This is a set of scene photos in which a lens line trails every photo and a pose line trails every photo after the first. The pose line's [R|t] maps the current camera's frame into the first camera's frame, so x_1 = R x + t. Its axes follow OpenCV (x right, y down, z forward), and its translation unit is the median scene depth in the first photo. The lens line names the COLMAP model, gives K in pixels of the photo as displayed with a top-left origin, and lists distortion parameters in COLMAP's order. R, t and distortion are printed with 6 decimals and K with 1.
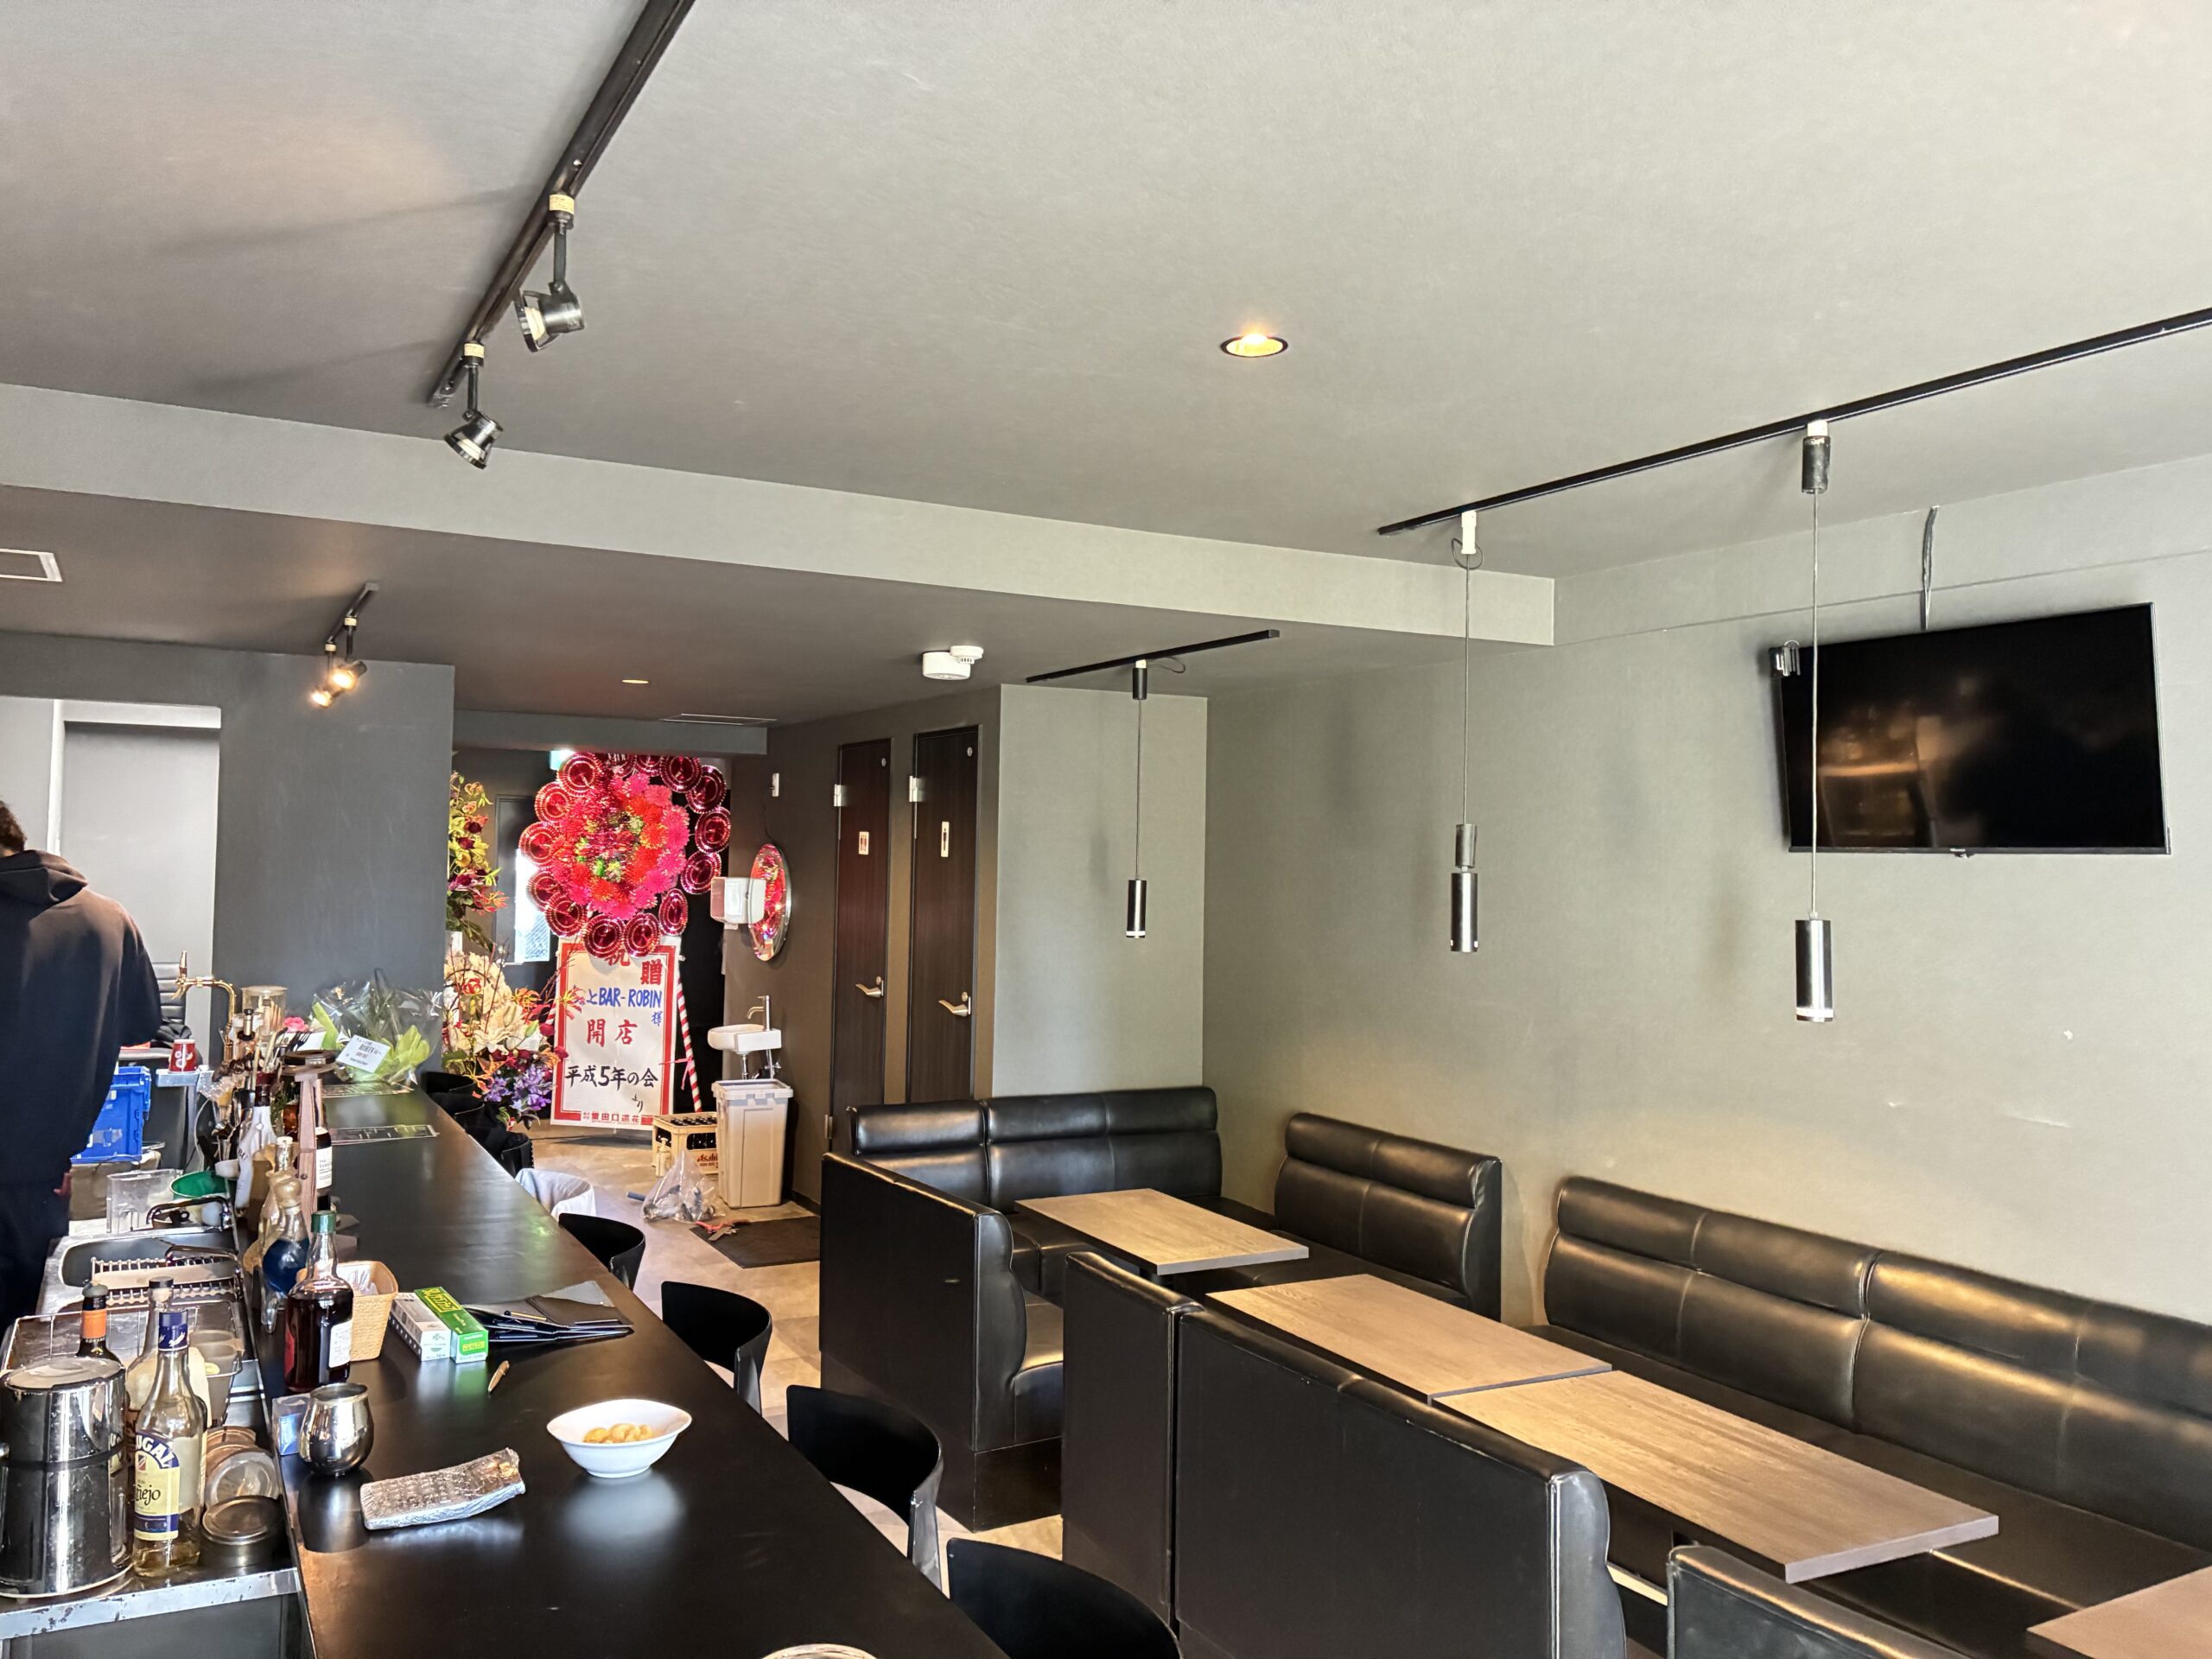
lens RADIAL K [[1666.9, 0, 1094.0], [0, 1666.9, 833.4], [0, 0, 1]] dist [0.006773, -0.001968]
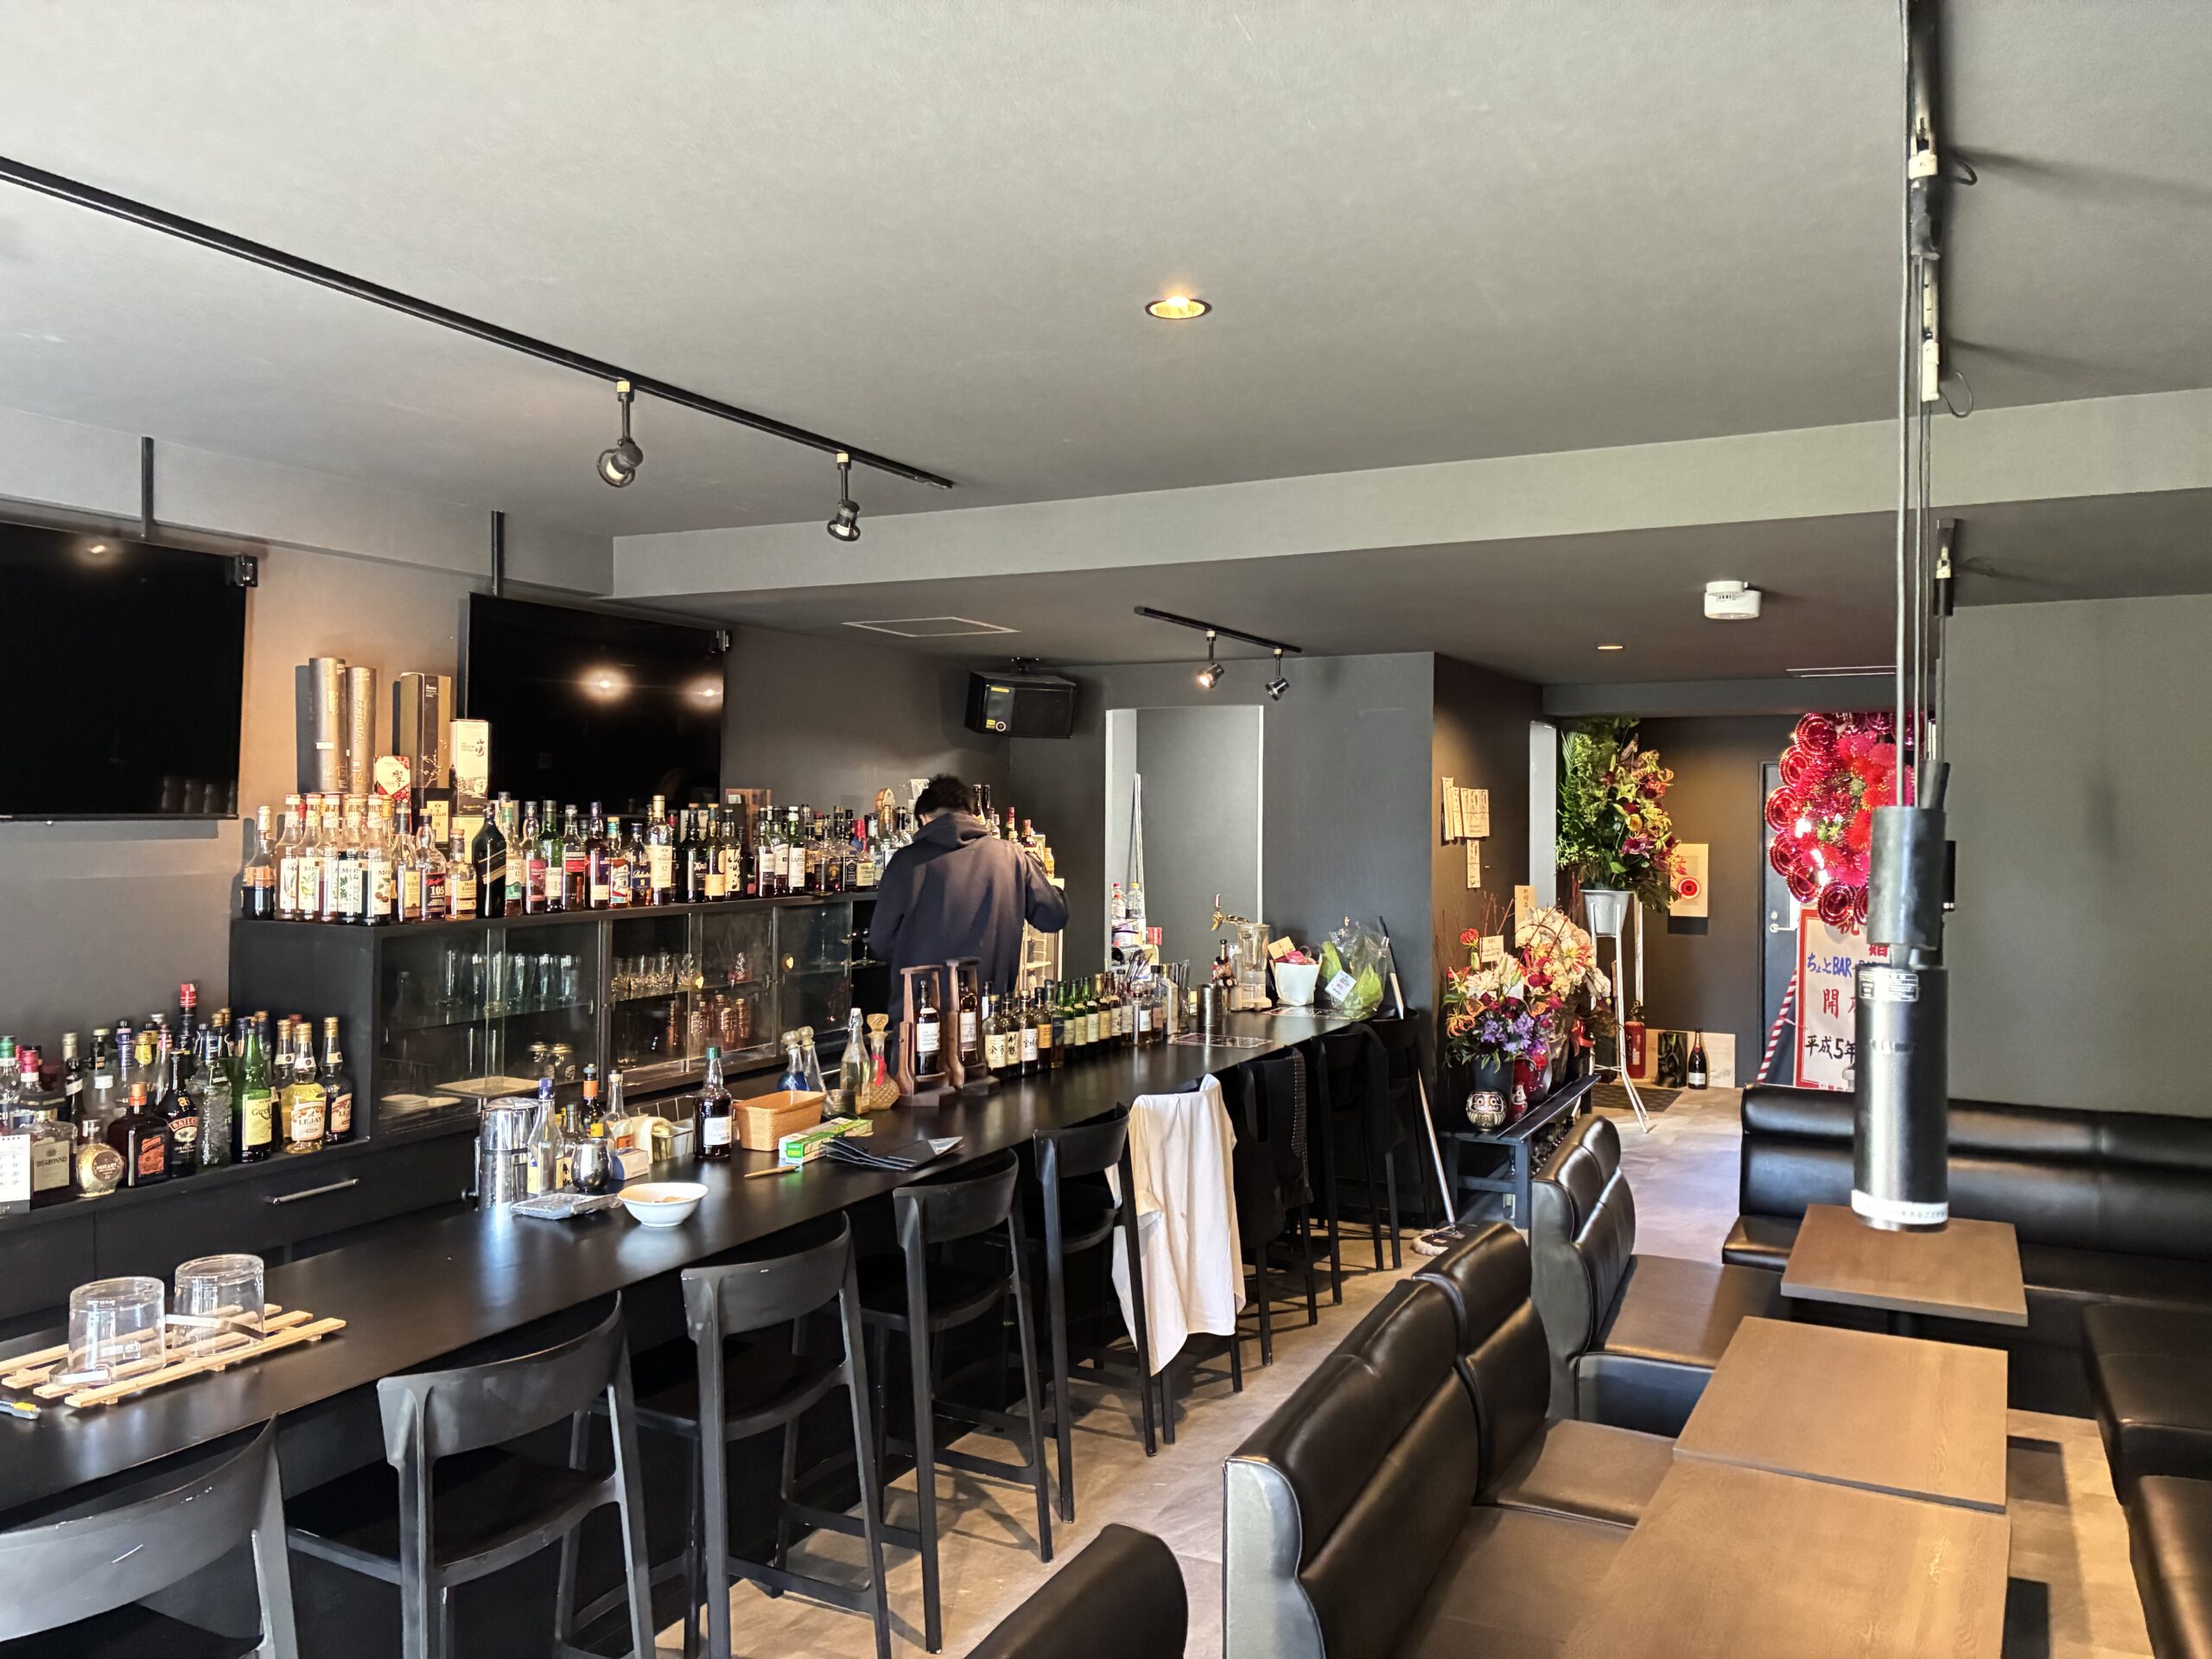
lens RADIAL K [[1666.9, 0, 1093.0], [0, 1666.9, 823.3], [0, 0, 1]] dist [0.006773, -0.001968]
pose [[0.565900, -0.010268, -0.824410, 0.257787], [0.019869, 0.999802, 0.001187, 0.006127], [0.824235, -0.017052, 0.565991, 0.105200]]
